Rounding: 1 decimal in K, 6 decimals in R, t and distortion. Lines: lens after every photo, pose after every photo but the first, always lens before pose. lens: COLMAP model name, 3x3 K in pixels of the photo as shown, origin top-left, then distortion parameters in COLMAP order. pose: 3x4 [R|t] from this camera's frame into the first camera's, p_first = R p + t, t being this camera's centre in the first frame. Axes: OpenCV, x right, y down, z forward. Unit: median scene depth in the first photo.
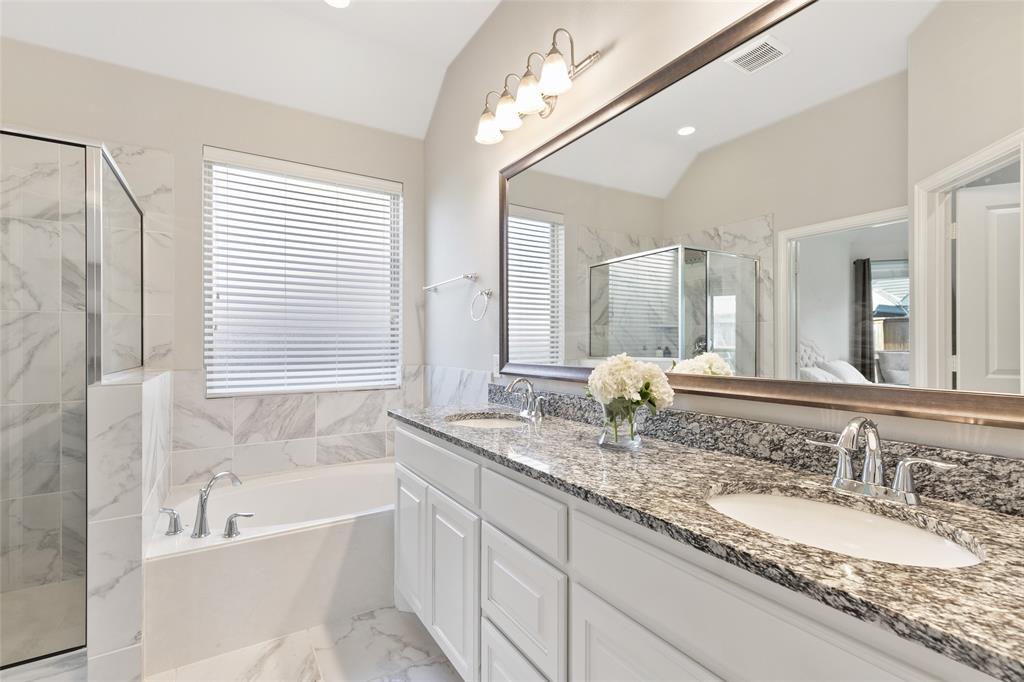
lens RADIAL K [[464.2, 0, 512.6], [0, 464.2, 341.7], [0, 0, 1]] dist [0.009665, -0.002540]
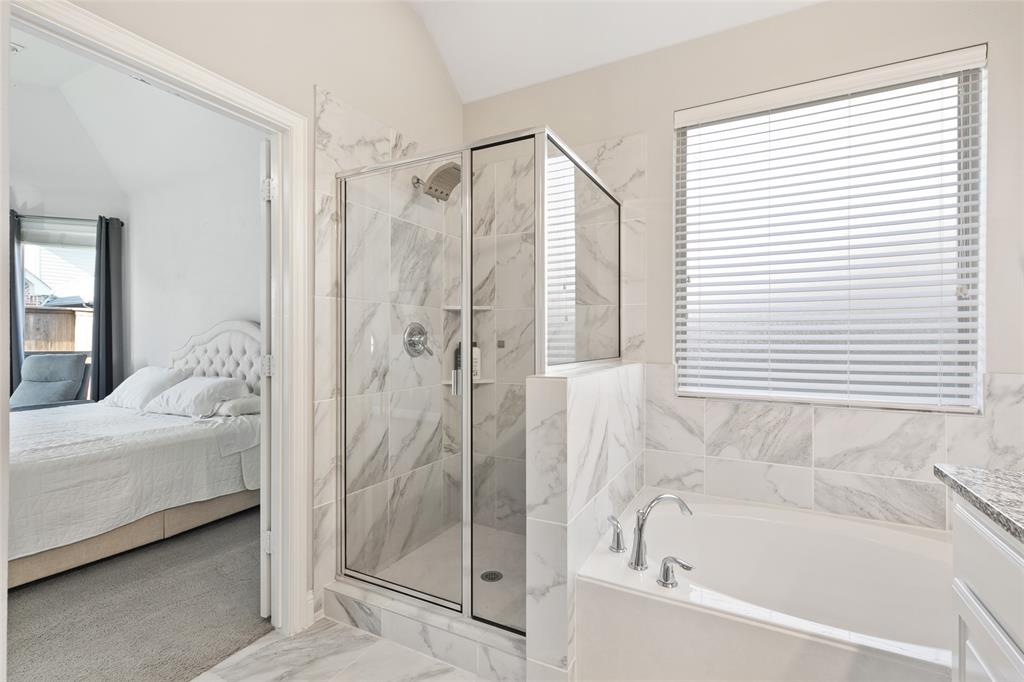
lens RADIAL K [[464.2, 0, 514.0], [0, 464.2, 336.5], [0, 0, 1]] dist [0.009665, -0.002540]
pose [[0.505841, -0.000790, -0.862626, -0.050162], [0.003659, 0.999993, 0.001230, 0.005783], [0.862619, -0.003778, 0.505840, 0.281995]]
